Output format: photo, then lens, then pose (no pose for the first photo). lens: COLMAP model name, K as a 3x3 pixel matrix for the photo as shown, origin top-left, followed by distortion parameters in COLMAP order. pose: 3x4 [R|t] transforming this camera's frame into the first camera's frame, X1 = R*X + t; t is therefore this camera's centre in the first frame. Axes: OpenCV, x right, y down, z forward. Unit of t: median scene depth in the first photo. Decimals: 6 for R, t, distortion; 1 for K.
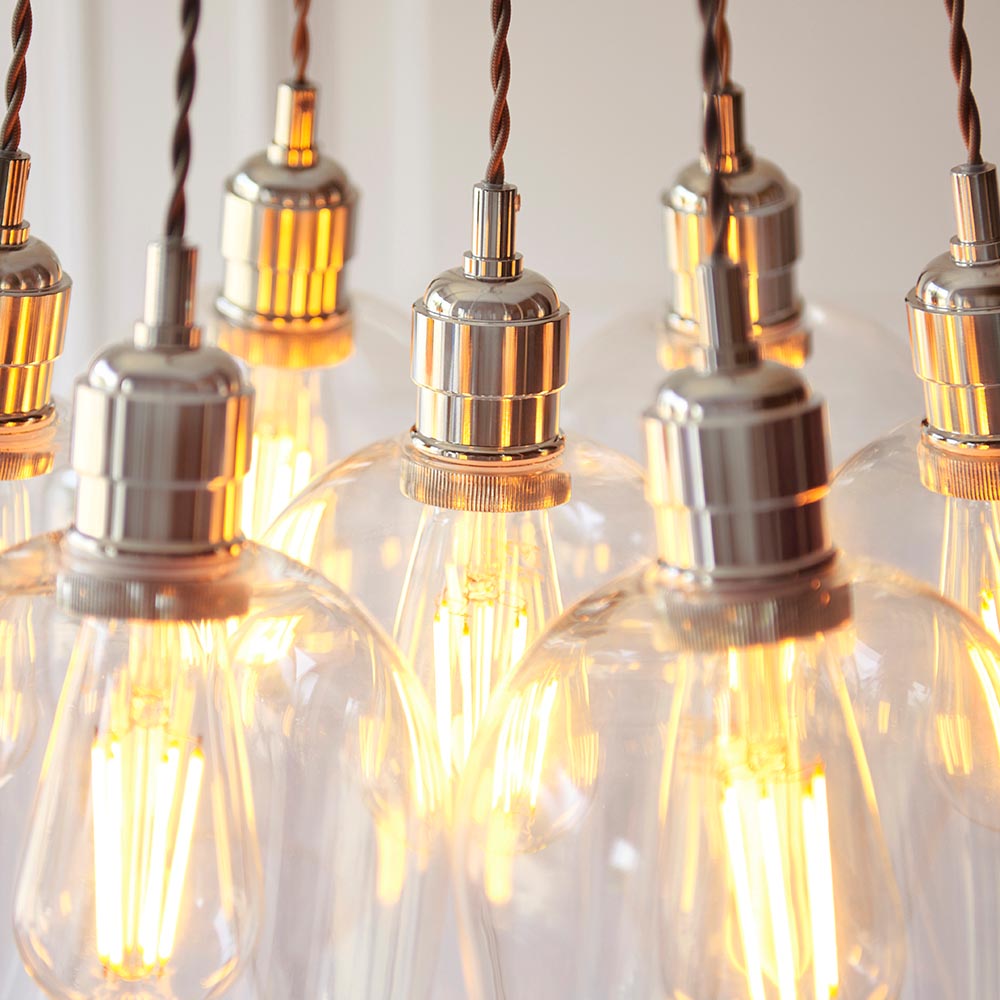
lens RADIAL K [[2908.1, 0, 500.0], [0, 2908.1, 500.0], [0, 0, 1]] dist [-0.048113, -0.672229]
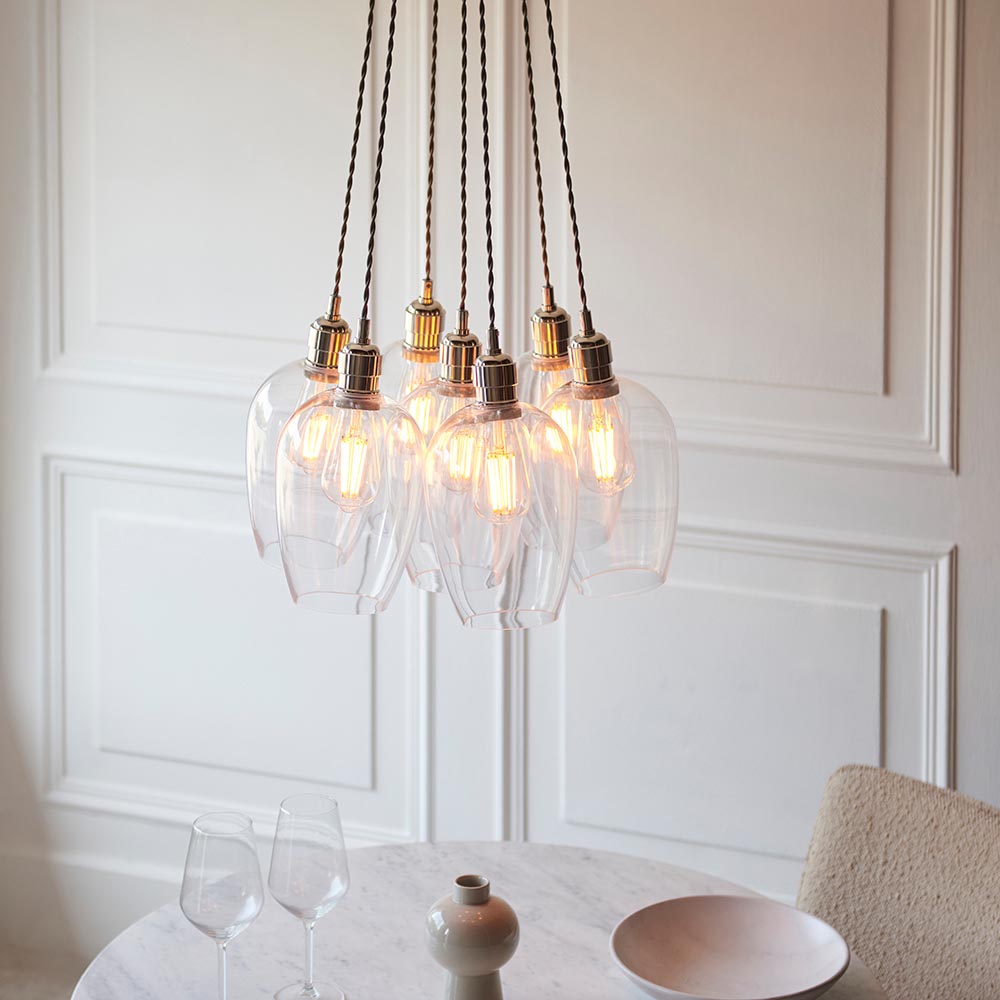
lens RADIAL K [[2908.1, 0, 500.0], [0, 2908.1, 500.0], [0, 0, 1]] dist [-0.048113, -0.672229]
pose [[0.980950, 0.052556, -0.187014, 0.754154], [-0.062872, 0.996785, -0.049660, 0.316652], [0.183803, 0.060471, 0.981101, -2.633665]]
